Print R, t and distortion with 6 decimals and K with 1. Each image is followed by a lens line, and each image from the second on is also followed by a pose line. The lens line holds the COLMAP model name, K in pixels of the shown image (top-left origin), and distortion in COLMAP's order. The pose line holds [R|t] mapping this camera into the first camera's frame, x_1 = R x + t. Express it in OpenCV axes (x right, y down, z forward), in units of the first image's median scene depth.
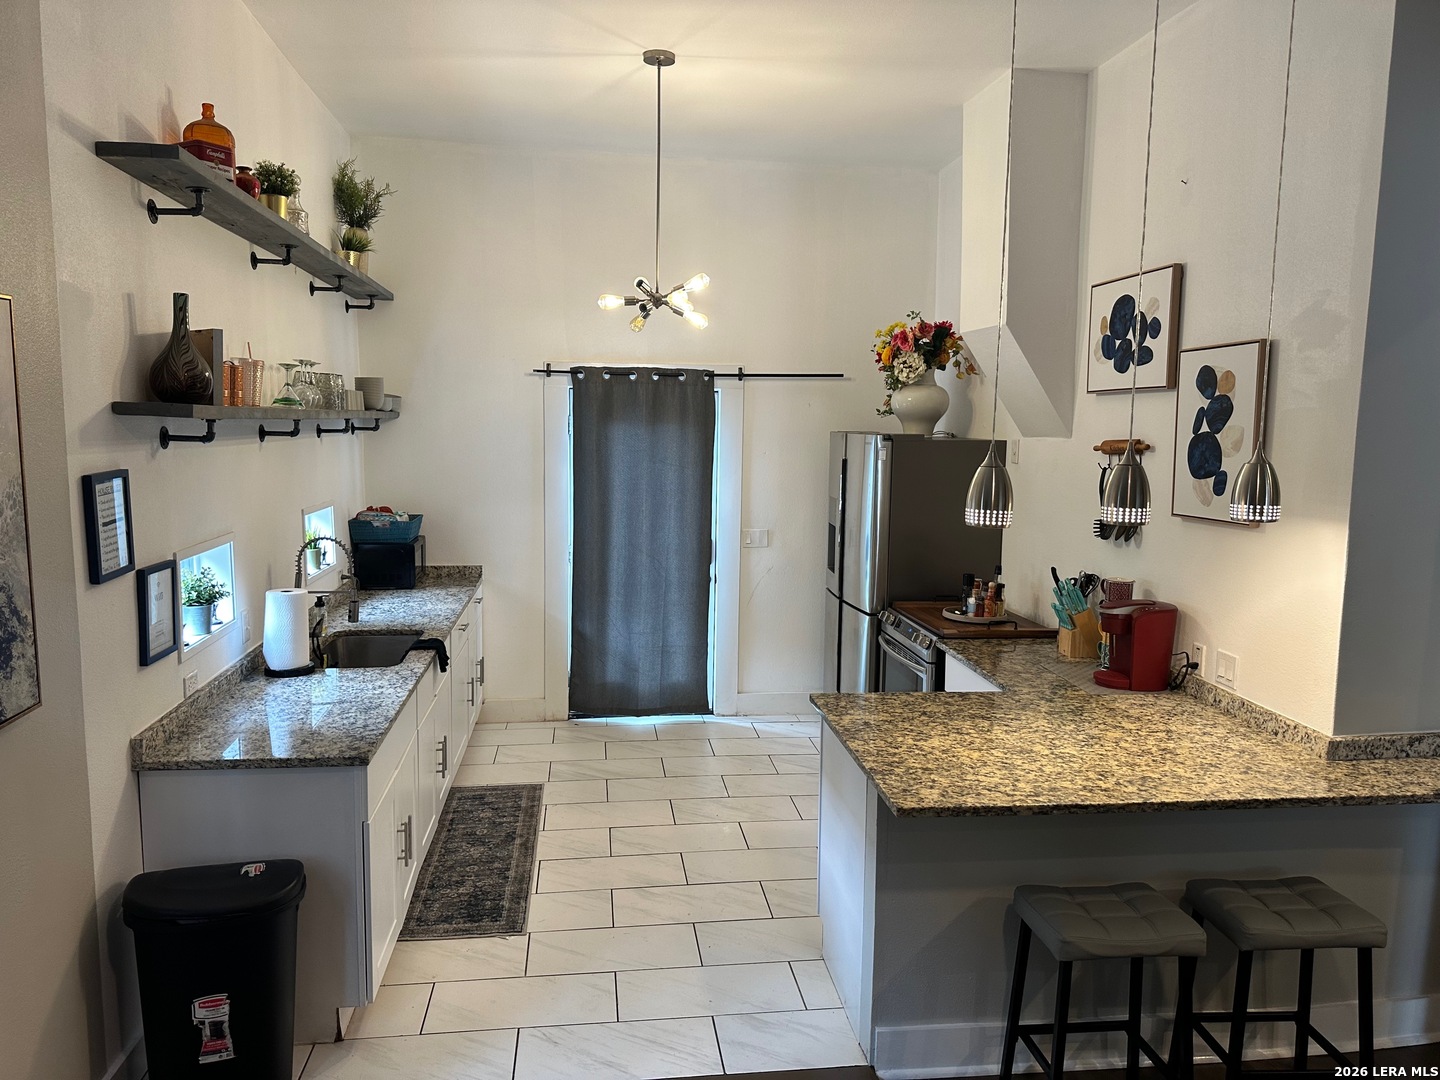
lens RADIAL K [[1006.9, 0, 719.7], [0, 1006.9, 546.1], [0, 0, 1]] dist [0.032476, -0.005606]
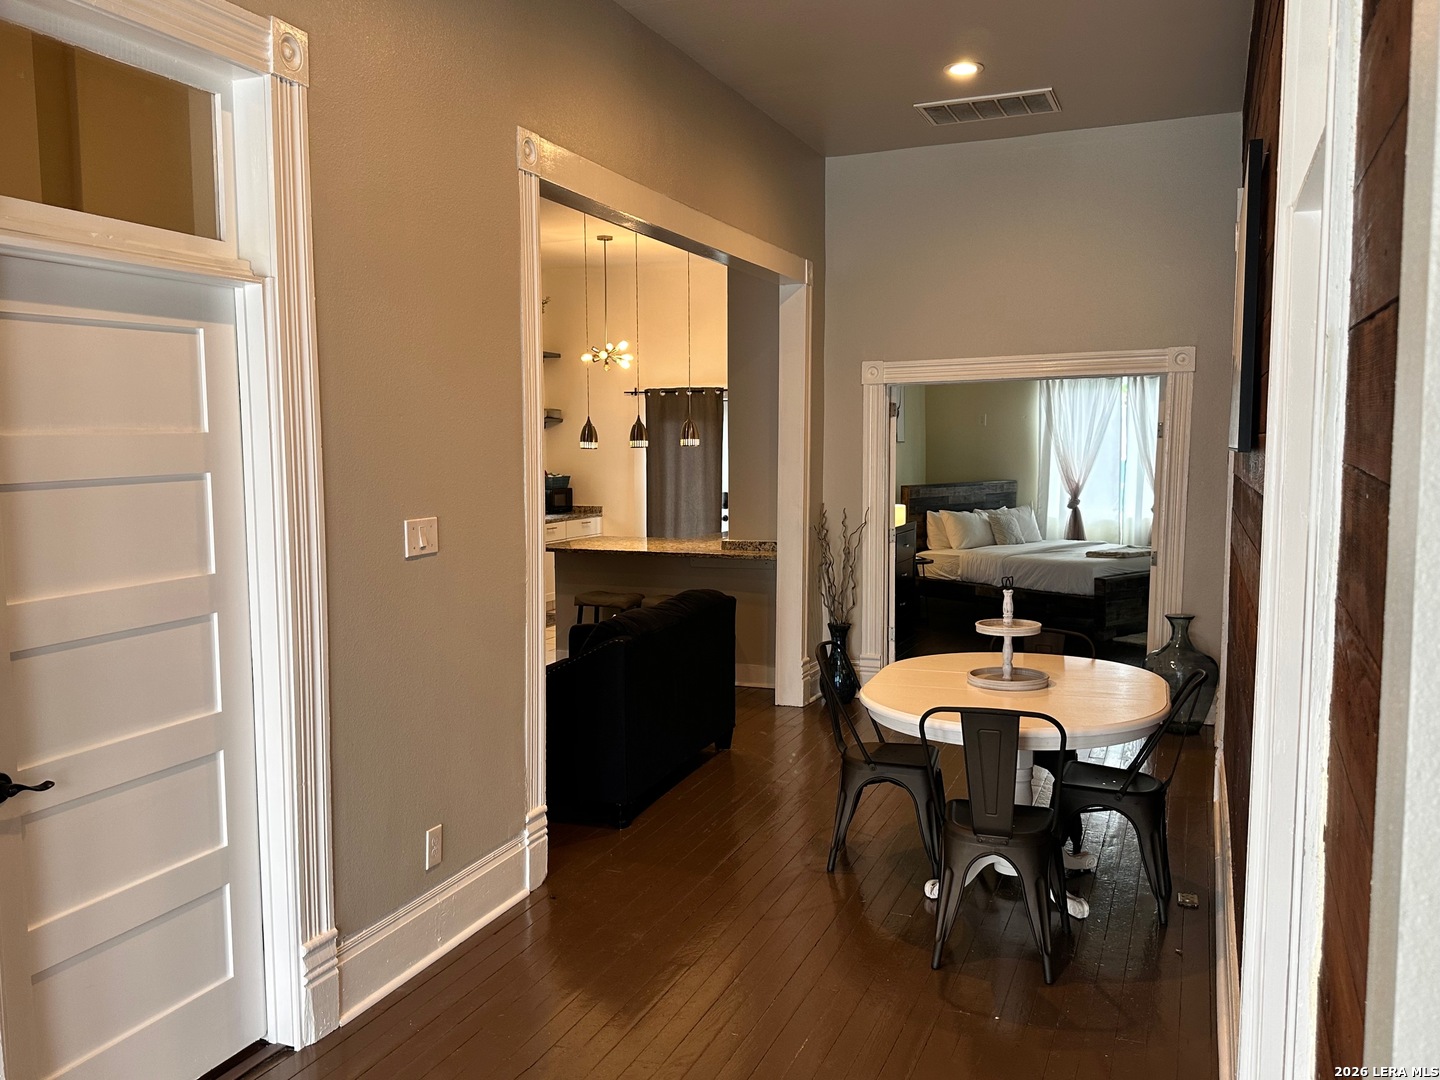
lens RADIAL K [[1184.4, 0, 668.3], [0, 1184.4, 555.0], [0, 0, 1]] dist [0.073615, -0.001440]
pose [[0.844406, 0.028915, -0.534923, 1.199646], [-0.047519, 0.998649, -0.021030, 0.177031], [0.533592, 0.043177, 0.844639, -0.821535]]
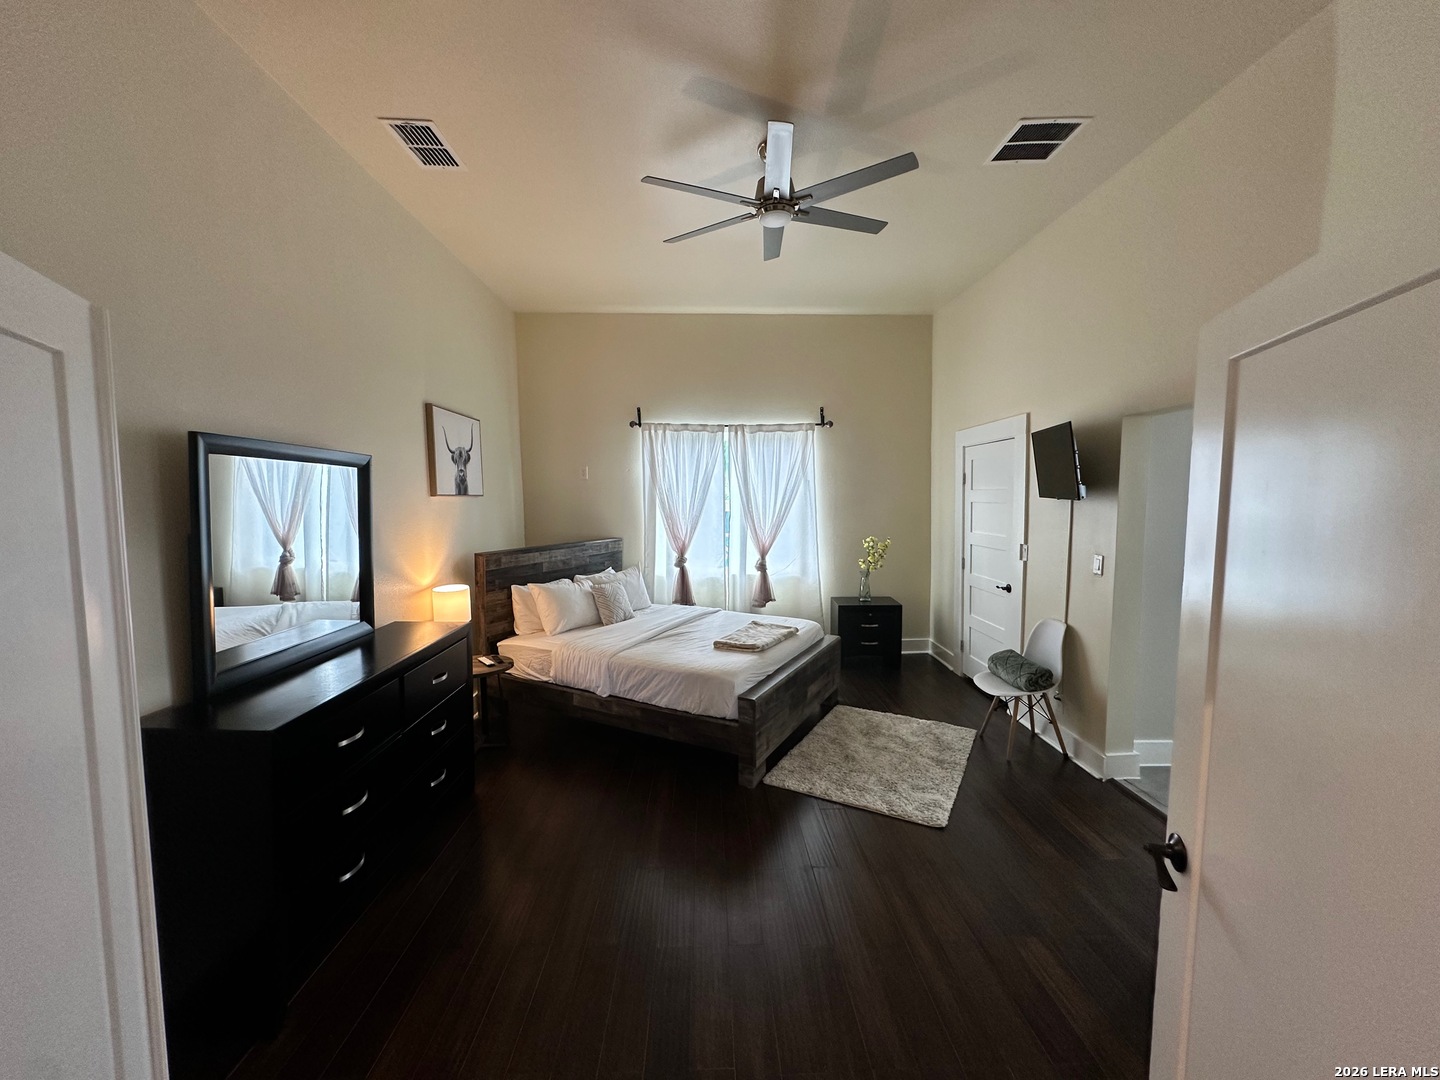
lens RADIAL K [[570.2, 0, 719.0], [0, 570.2, 537.0], [0, 0, 1]] dist [-0.008973, -0.000036]
pose [[0.993919, -0.007917, -0.109825, 0.779656], [0.001739, 0.998416, -0.056230, -0.008011], [0.110097, 0.055697, 0.992359, 0.607857]]
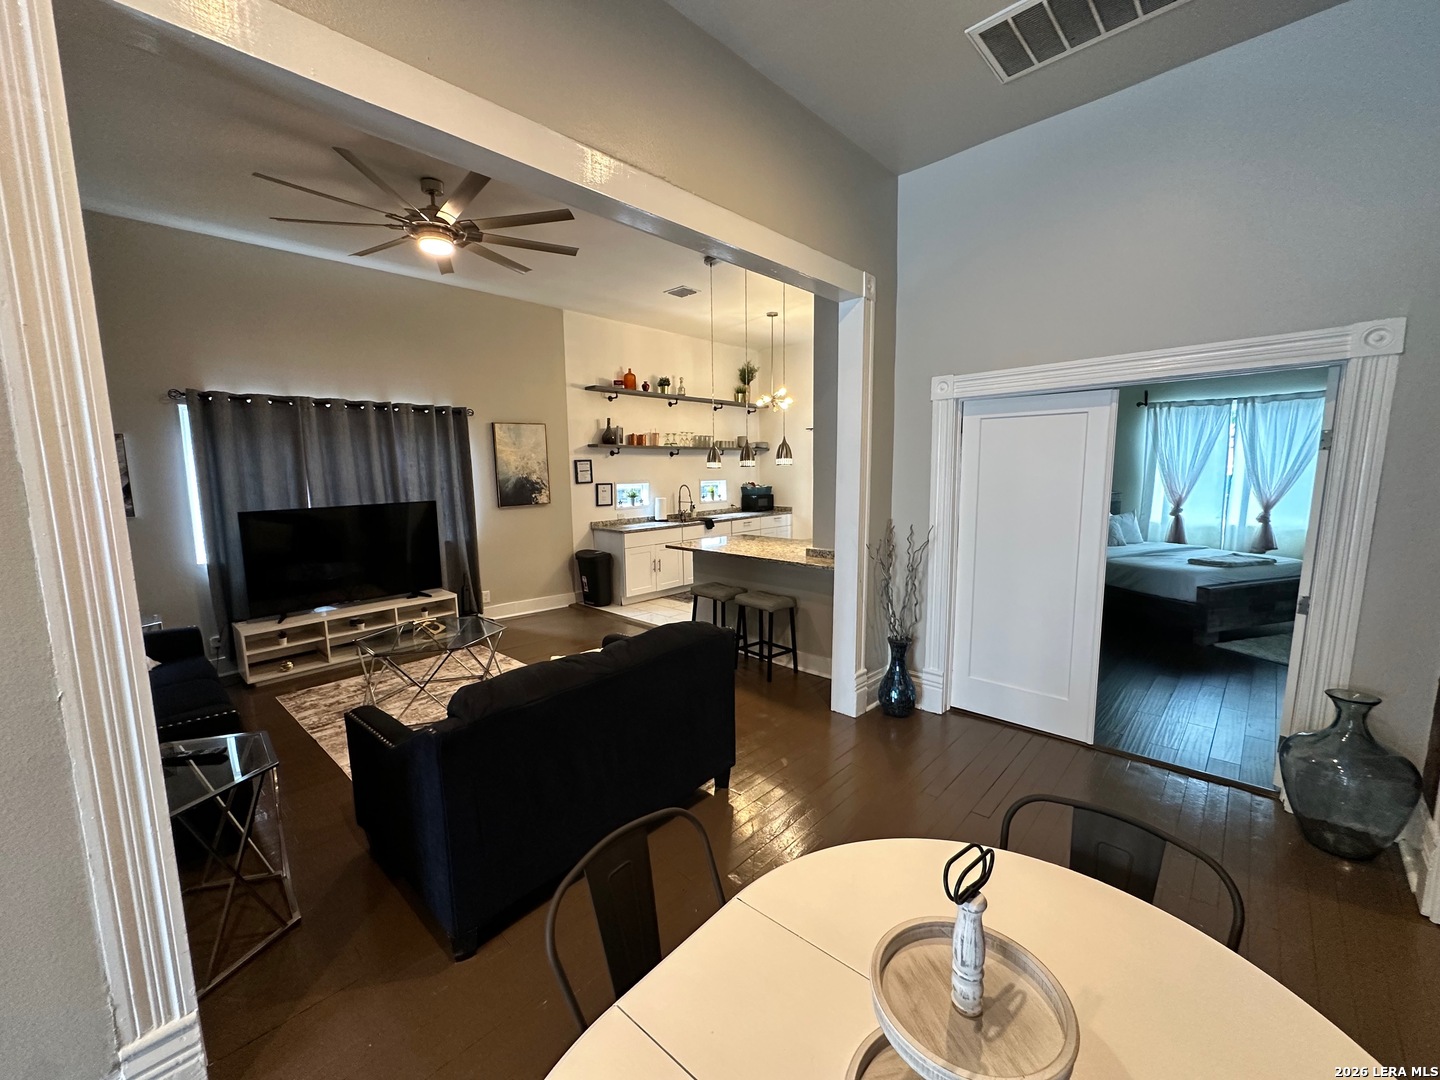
lens RADIAL K [[570.2, 0, 709.8], [0, 570.2, 541.1], [0, 0, 1]] dist [-0.008973, -0.000036]
pose [[0.606227, 0.075387, -0.791710, 0.998113], [-0.074806, 0.996489, 0.037605, 0.084382], [0.791765, 0.036428, 0.609738, -0.053932]]
